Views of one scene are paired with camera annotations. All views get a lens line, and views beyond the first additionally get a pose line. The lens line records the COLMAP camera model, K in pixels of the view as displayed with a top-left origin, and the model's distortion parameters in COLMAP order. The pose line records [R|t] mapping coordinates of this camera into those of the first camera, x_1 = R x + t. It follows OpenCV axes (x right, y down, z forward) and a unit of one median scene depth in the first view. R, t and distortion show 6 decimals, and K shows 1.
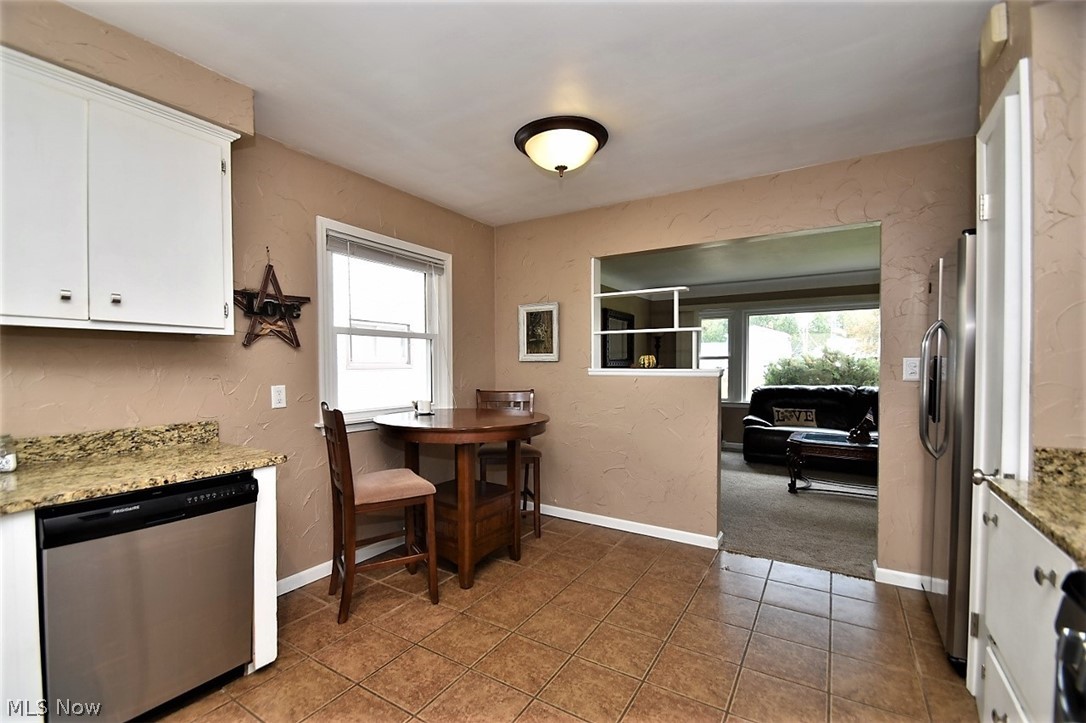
lens RADIAL K [[476.0, 0, 528.8], [0, 476.0, 377.5], [0, 0, 1]] dist [0.017409, -0.018024]
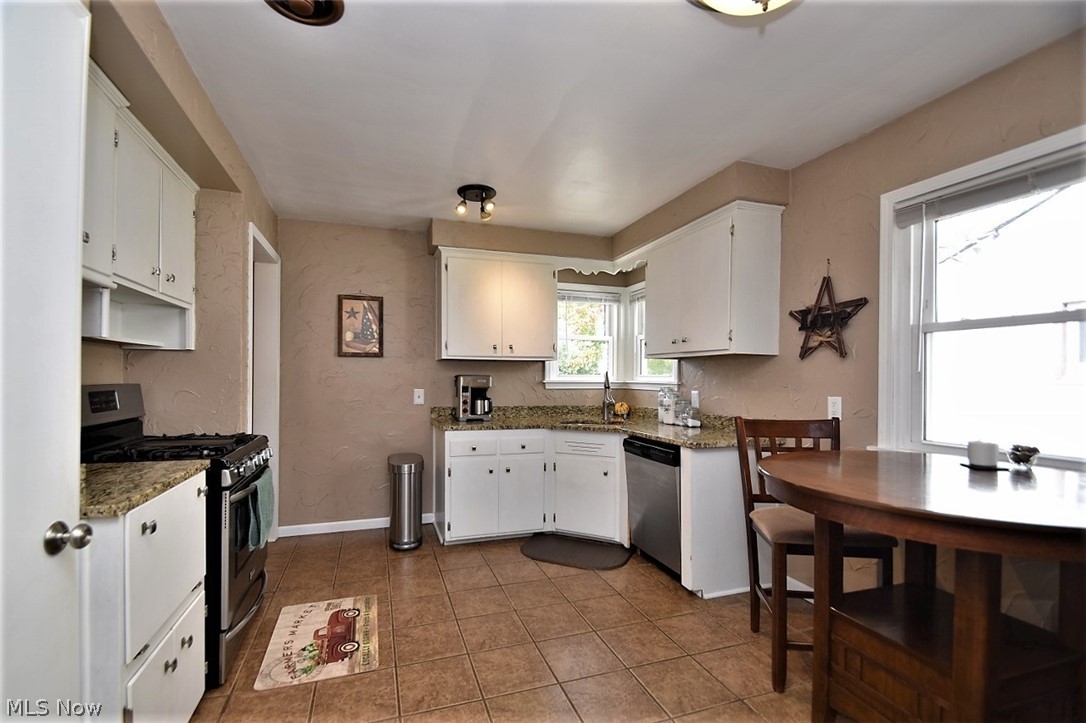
lens RADIAL K [[476.0, 0, 528.8], [0, 476.0, 377.5], [0, 0, 1]] dist [0.017409, -0.018024]
pose [[-0.631176, -0.001274, -0.775639, 0.620576], [-0.023817, 0.999559, 0.017739, -0.024861], [0.775274, 0.029670, -0.630928, 1.121187]]
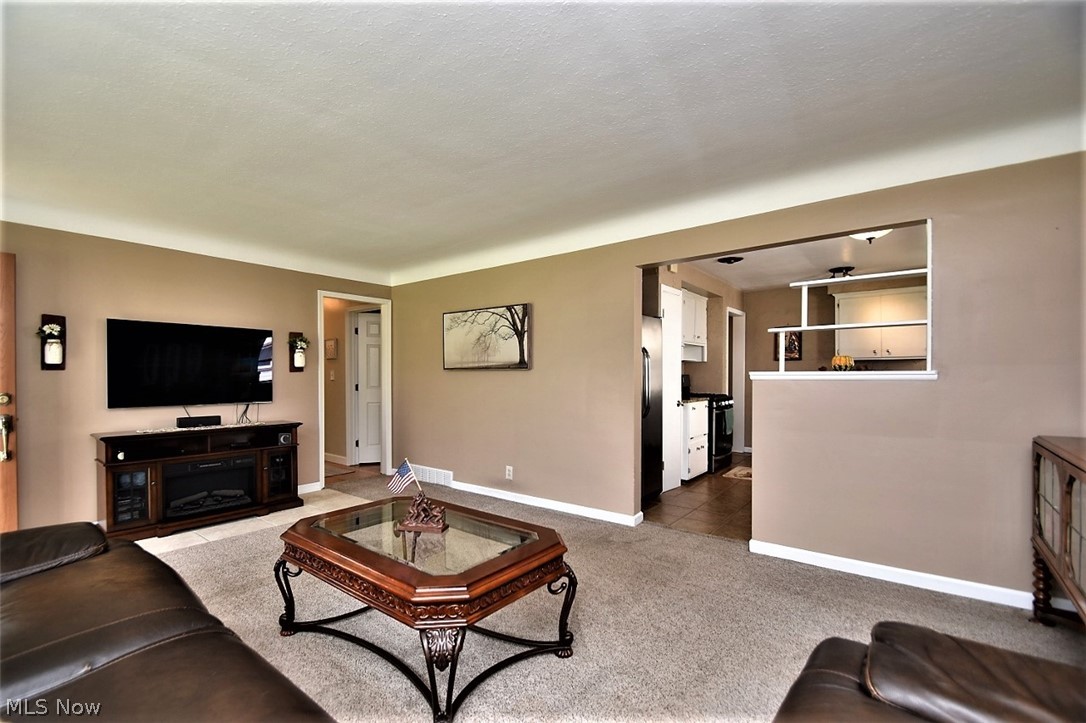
lens RADIAL K [[470.6, 0, 527.4], [0, 470.6, 379.1], [0, 0, 1]] dist [0.013201, -0.016352]
pose [[-0.994351, 0.005042, 0.106022, 0.978107], [0.008982, 0.999286, 0.036712, -0.056136], [-0.105761, 0.037457, -0.993686, 2.576203]]
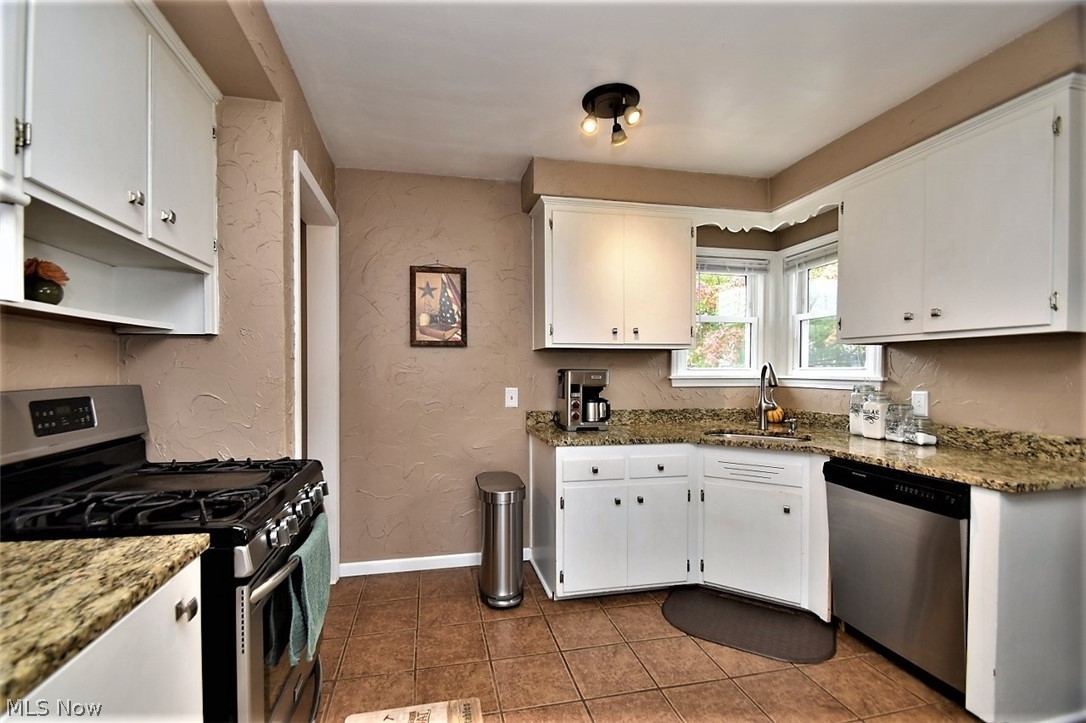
lens RADIAL K [[487.5, 0, 534.6], [0, 487.5, 377.4], [0, 0, 1]] dist [0.000128, -0.000477]
pose [[-0.708290, 0.011211, -0.705832, 0.461936], [-0.017052, 0.999310, 0.032983, -0.018193], [0.705715, 0.035398, -0.707611, 0.767132]]
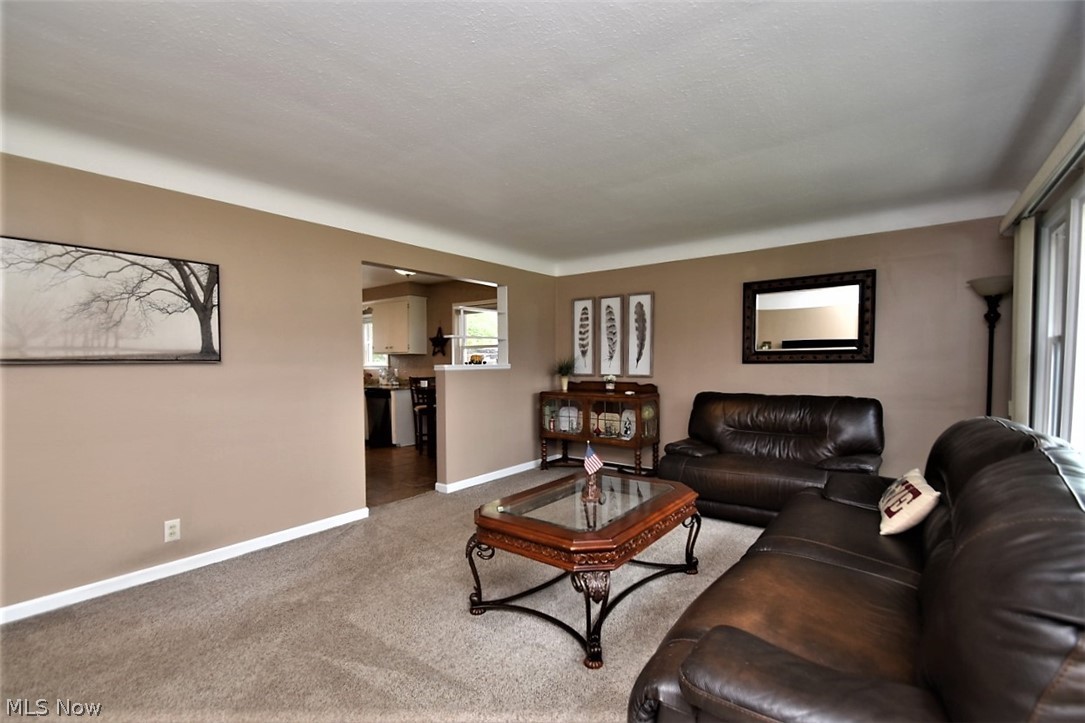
lens RADIAL K [[487.1, 0, 534.1], [0, 487.1, 377.4], [0, 0, 1]] dist [0.000128, -0.000477]
pose [[-0.084064, 0.035357, -0.995833, 2.268868], [-0.017289, 0.999168, 0.036935, -0.049581], [0.996310, 0.020322, -0.083383, 1.761414]]
